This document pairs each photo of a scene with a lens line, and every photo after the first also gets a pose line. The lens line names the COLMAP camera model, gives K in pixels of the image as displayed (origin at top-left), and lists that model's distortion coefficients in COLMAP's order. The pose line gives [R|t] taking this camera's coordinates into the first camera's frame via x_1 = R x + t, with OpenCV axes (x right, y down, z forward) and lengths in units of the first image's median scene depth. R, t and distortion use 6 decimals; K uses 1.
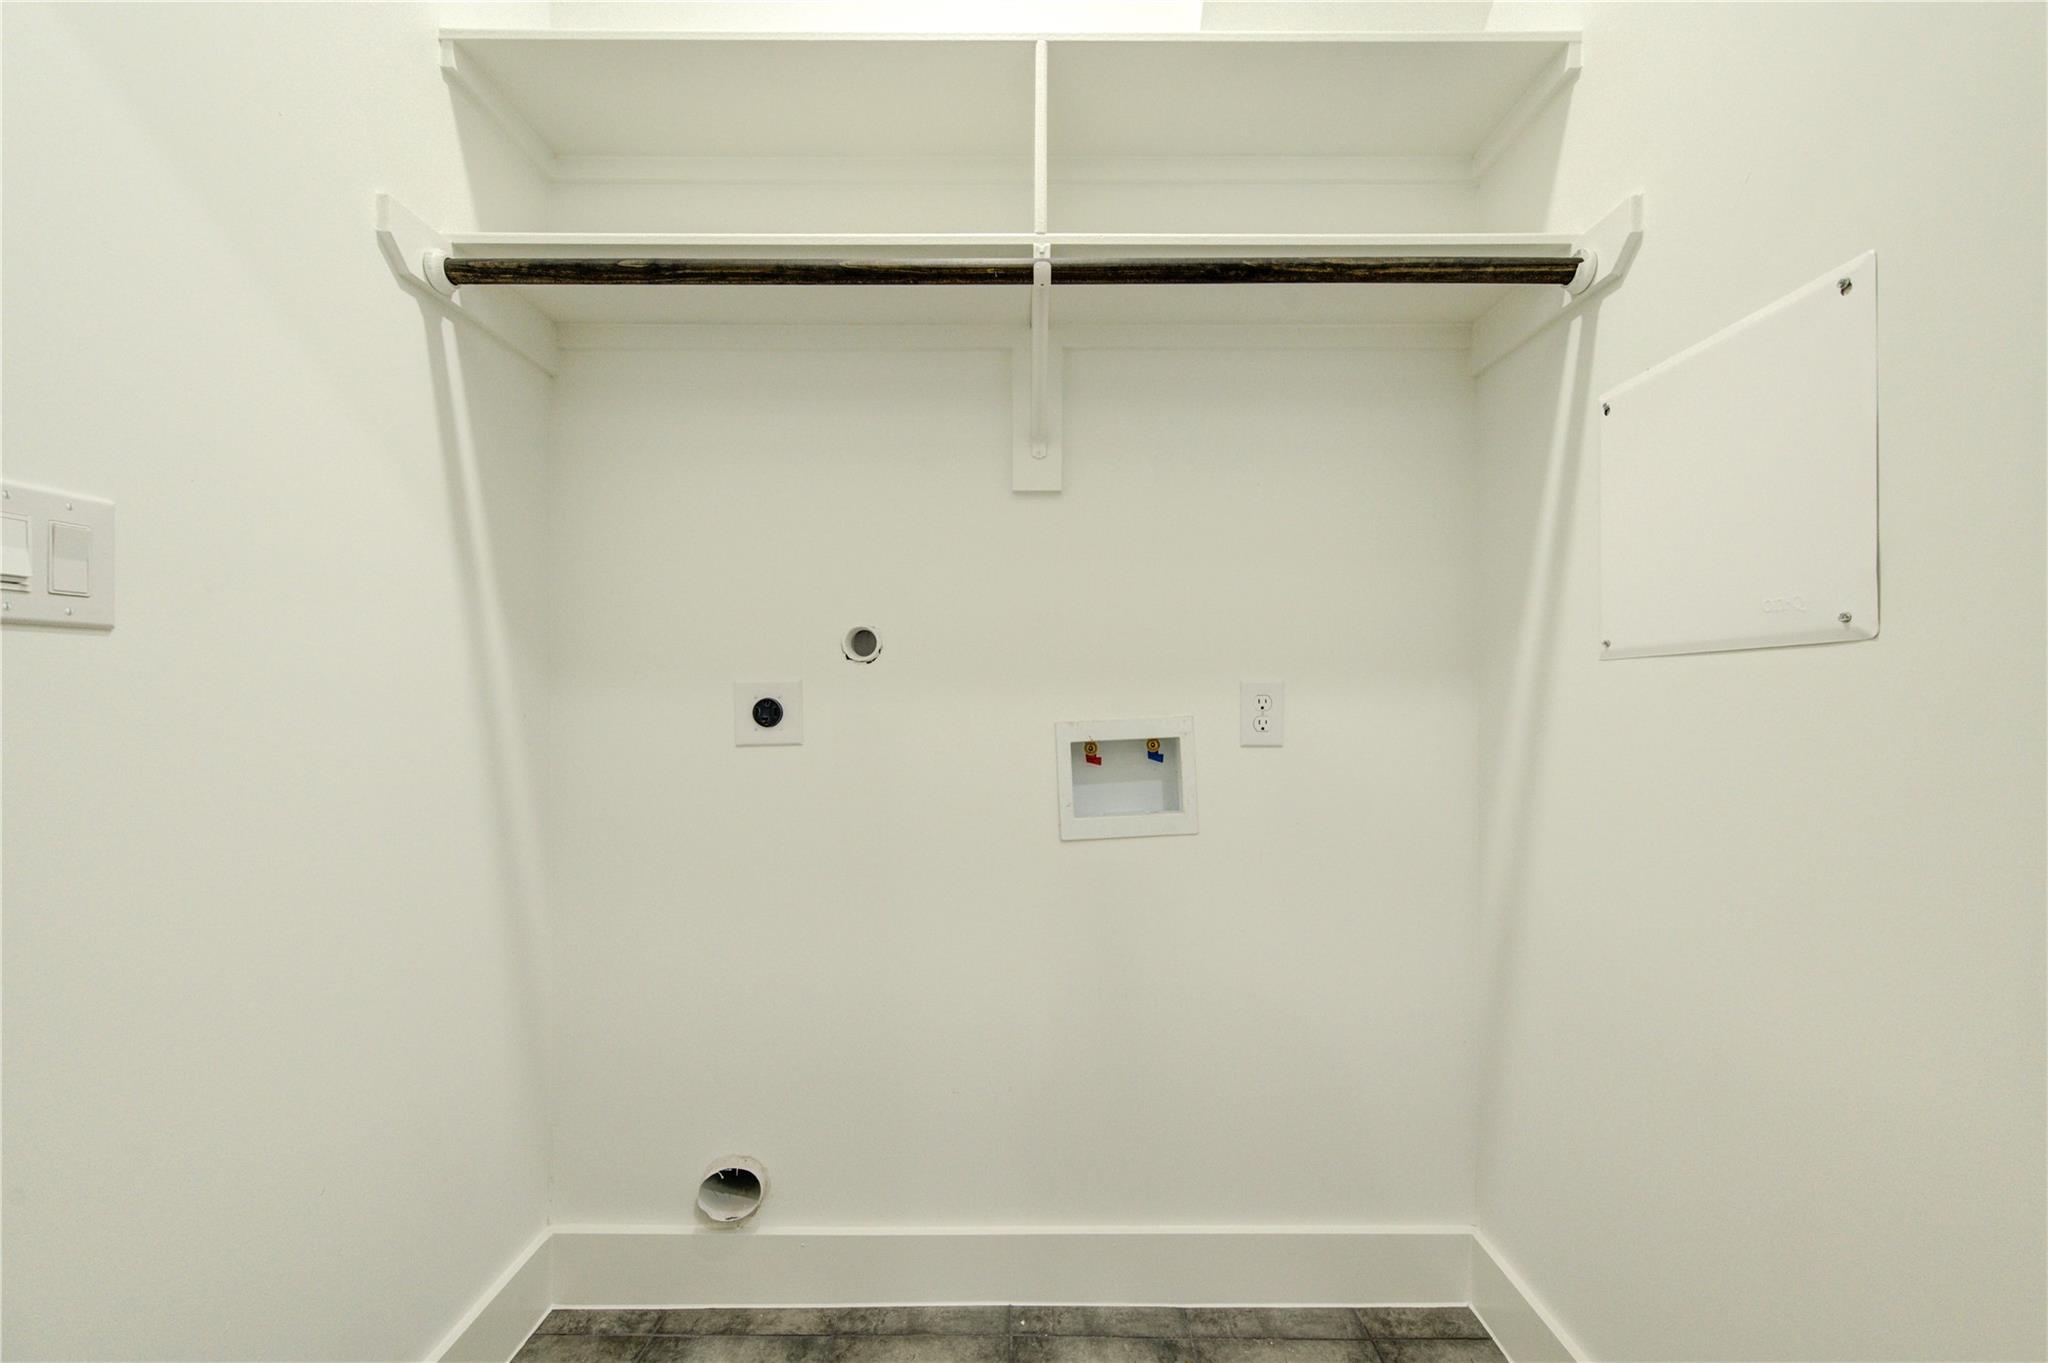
lens RADIAL K [[828.6, 0, 1027.4], [0, 828.6, 689.4], [0, 0, 1]] dist [-0.000460, -0.000441]
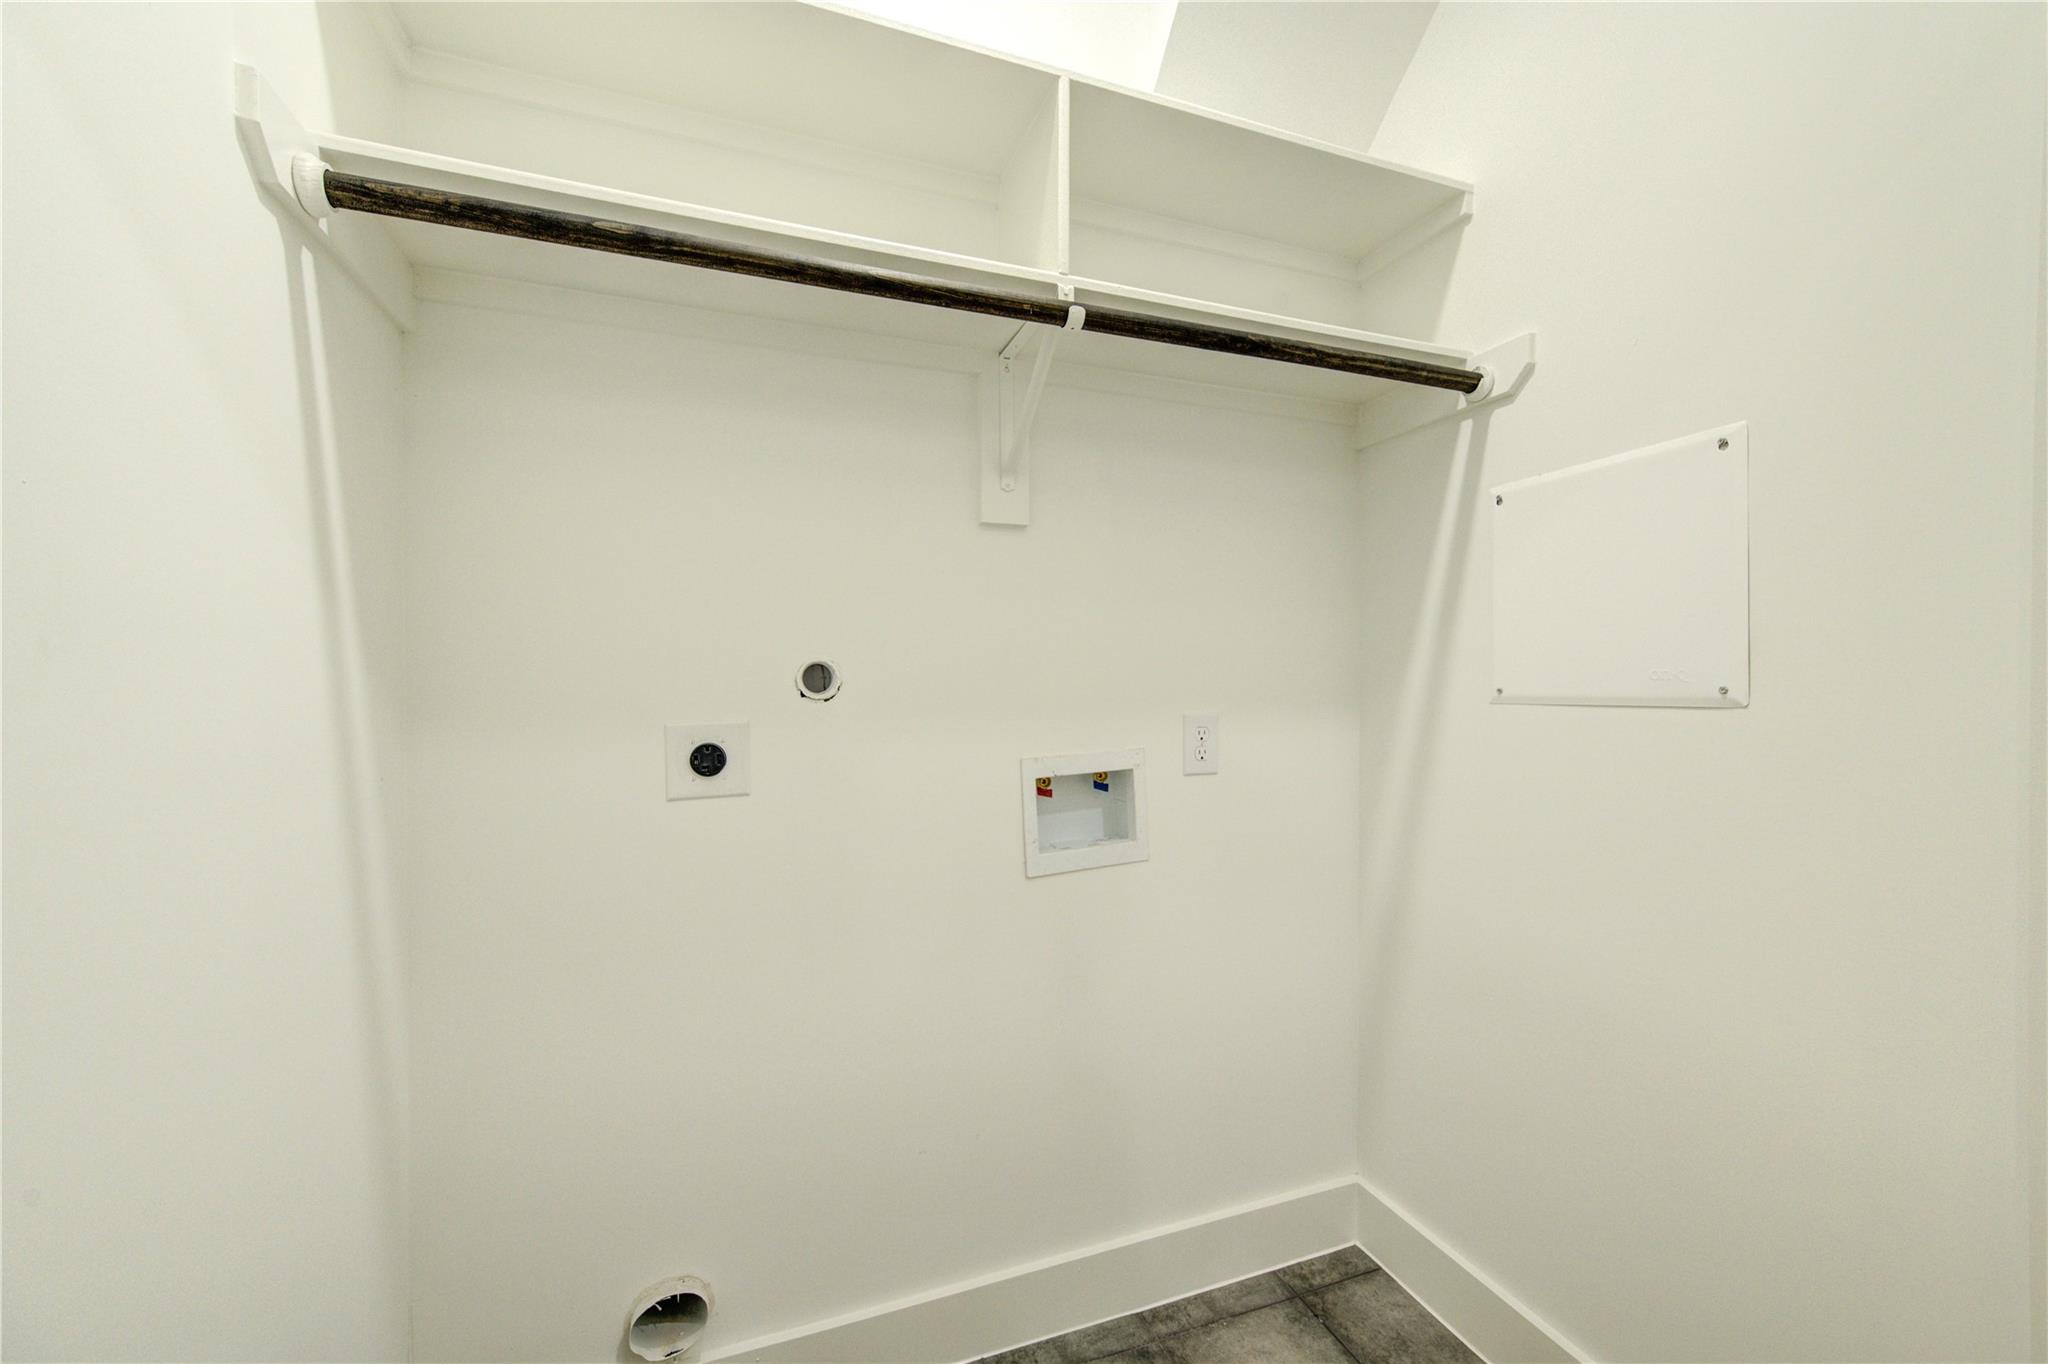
lens RADIAL K [[811.6, 0, 1059.2], [0, 811.6, 685.3], [0, 0, 1]] dist [-0.000550, -0.000098]
pose [[0.935924, -0.001569, 0.352198, -0.293005], [-0.001243, 0.999969, 0.007757, -0.061800], [-0.352199, -0.007698, 0.935894, 0.085512]]
